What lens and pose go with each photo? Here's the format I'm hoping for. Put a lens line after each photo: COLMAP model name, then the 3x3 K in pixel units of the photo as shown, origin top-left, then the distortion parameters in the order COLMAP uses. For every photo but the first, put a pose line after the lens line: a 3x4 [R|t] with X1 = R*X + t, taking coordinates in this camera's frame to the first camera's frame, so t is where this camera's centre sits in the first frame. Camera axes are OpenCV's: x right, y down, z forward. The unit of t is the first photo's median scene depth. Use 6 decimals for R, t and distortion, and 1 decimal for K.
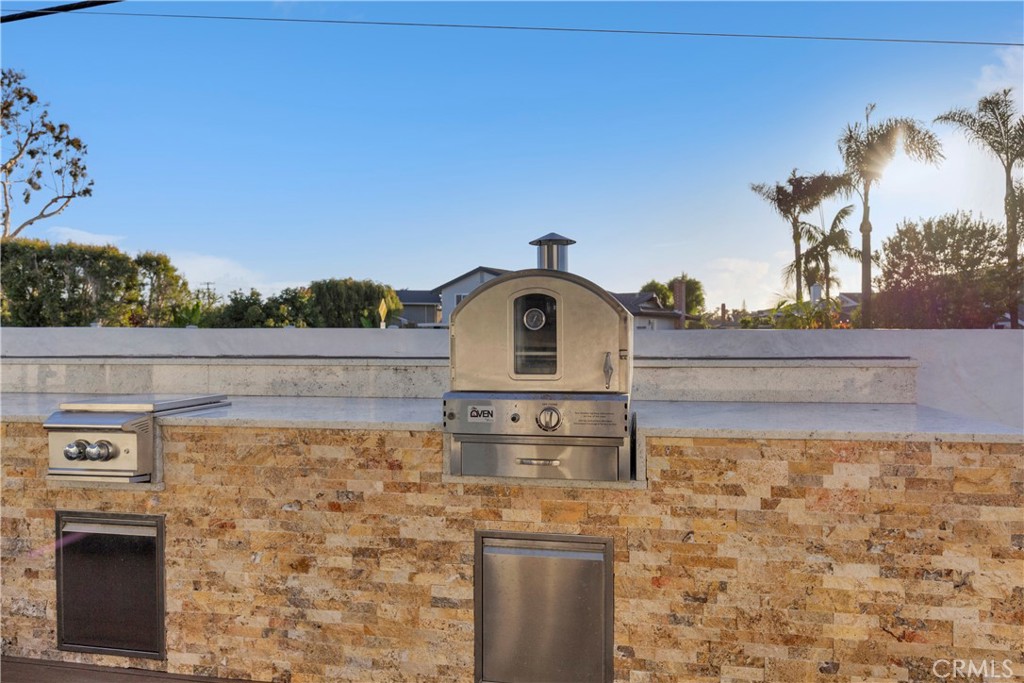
lens RADIAL K [[684.4, 0, 511.4], [0, 684.4, 344.6], [0, 0, 1]] dist [-0.004169, 0.001059]
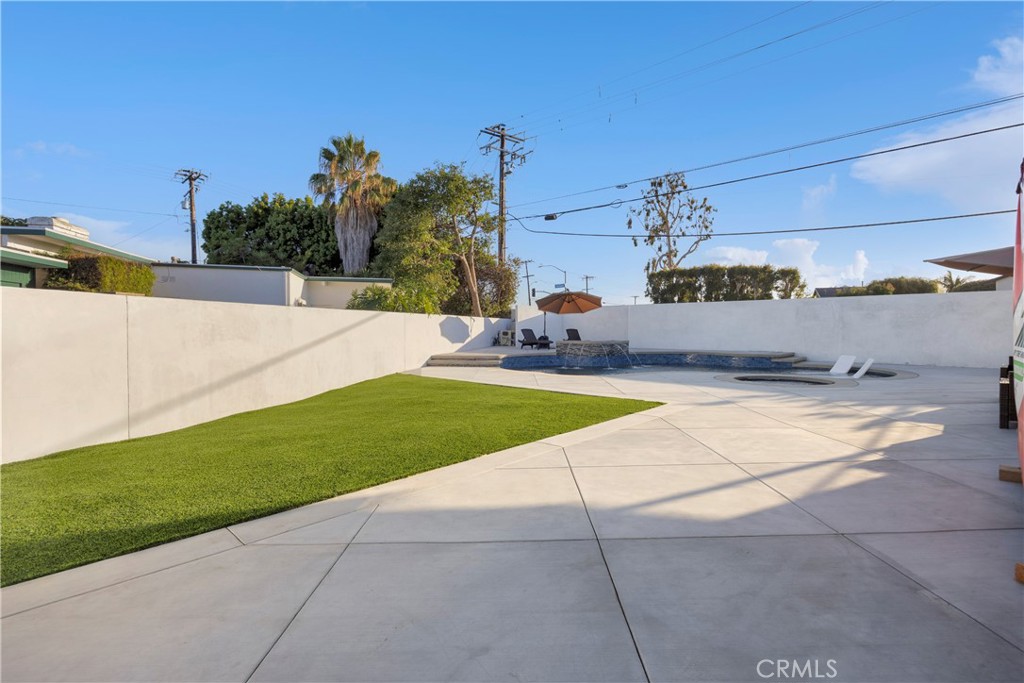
lens RADIAL K [[493.3, 0, 509.4], [0, 493.3, 341.4], [0, 0, 1]] dist [-0.014626, 0.000218]
pose [[0.829391, 0.005464, -0.558641, -6.138143], [0.002179, 0.999913, 0.013014, 0.417719], [0.558664, -0.012011, 0.829307, -5.424730]]
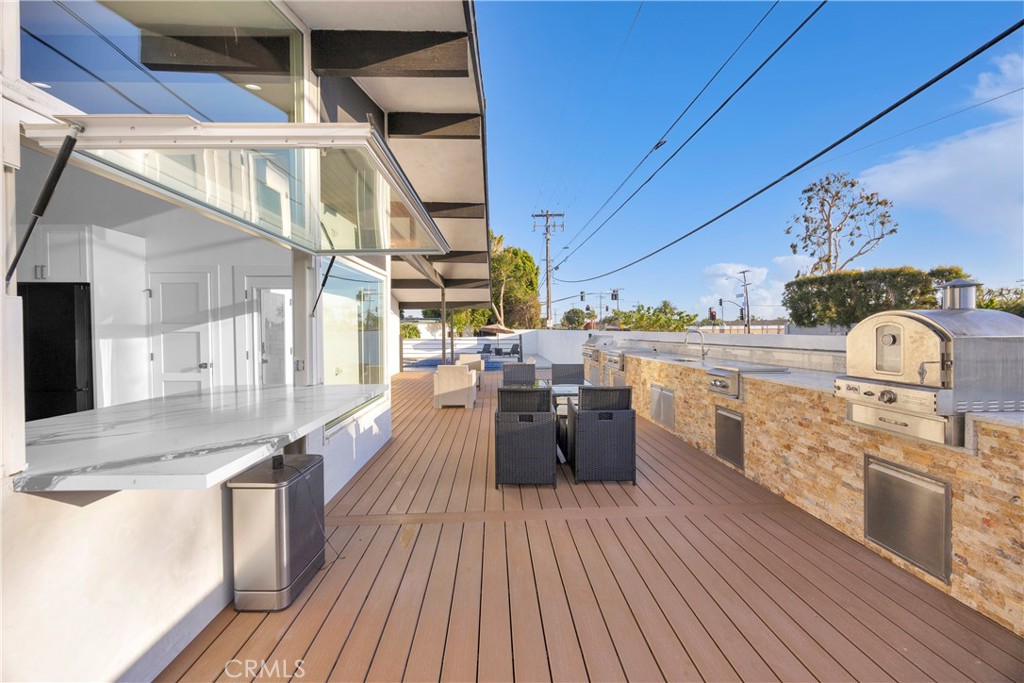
lens RADIAL K [[386.1, 0, 505.6], [0, 386.1, 337.3], [0, 0, 1]] dist [-0.005801, -0.000104]
pose [[0.200159, 0.014499, -0.979656, 0.729031], [-0.000306, 0.999891, 0.014736, -0.052992], [0.979763, -0.002650, 0.200142, -0.150602]]
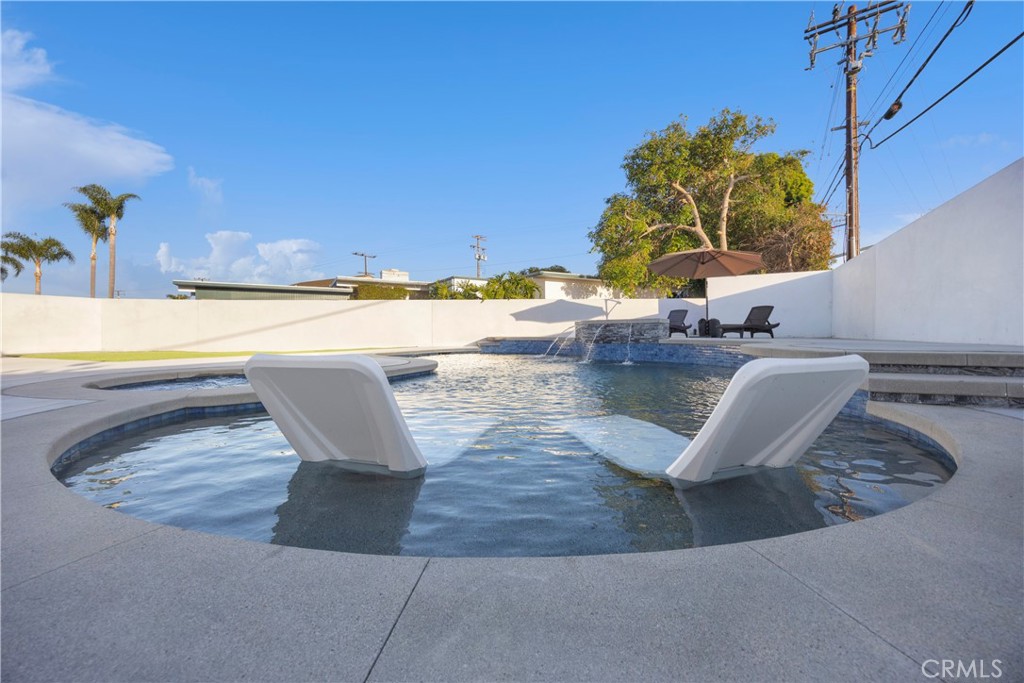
lens RADIAL K [[386.1, 0, 509.8], [0, 386.1, 336.4], [0, 0, 1]] dist [-0.005801, -0.000104]
pose [[-0.332544, 0.004477, -0.943077, -5.420841], [-0.009657, 0.999920, 0.008152, 0.624500], [0.943038, 0.011818, -0.332474, 1.221834]]
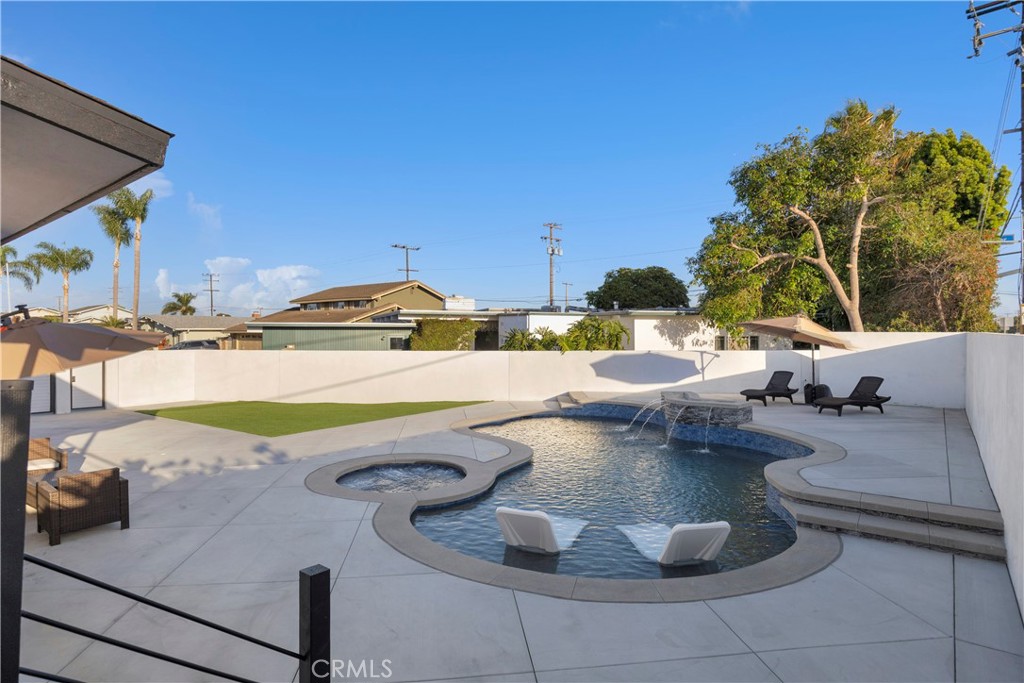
lens RADIAL K [[549.0, 0, 505.8], [0, 549.0, 339.0], [0, 0, 1]] dist [-0.003711, -0.004543]
pose [[-0.475655, 0.007357, -0.879601, -3.814574], [-0.011307, 0.999831, 0.014477, -0.087006], [0.879559, 0.016832, -0.475491, 1.772134]]
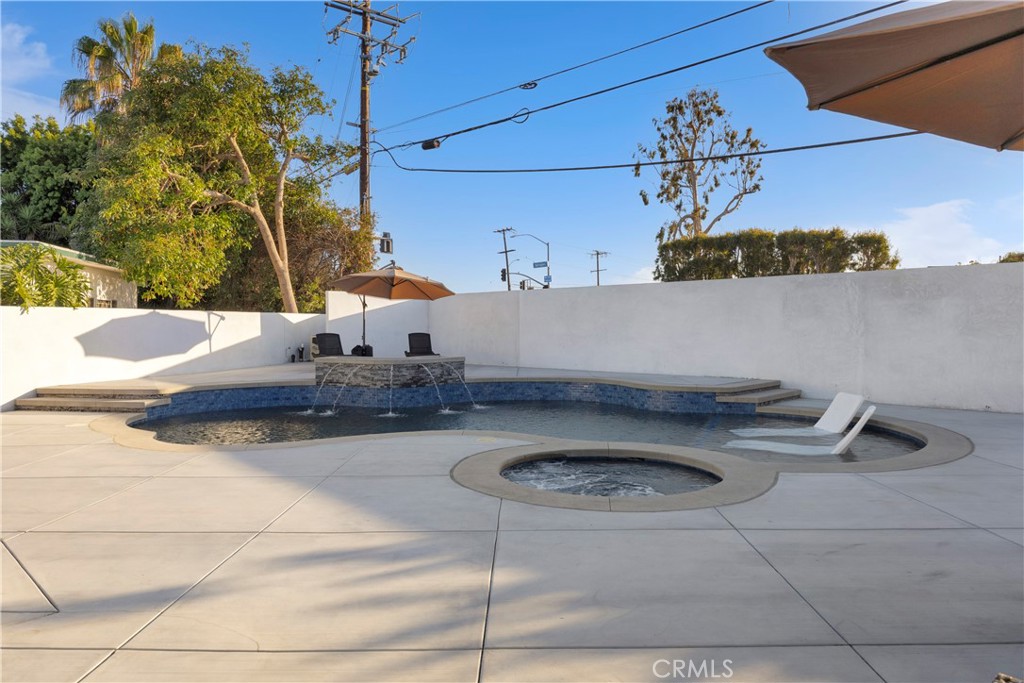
lens RADIAL K [[684.4, 0, 515.7], [0, 684.4, 334.3], [0, 0, 1]] dist [-0.004169, 0.001059]
pose [[0.821265, -0.004373, -0.570530, -5.444161], [0.003564, 0.999990, -0.002534, 0.347177], [0.570536, 0.000047, 0.821273, -2.645149]]
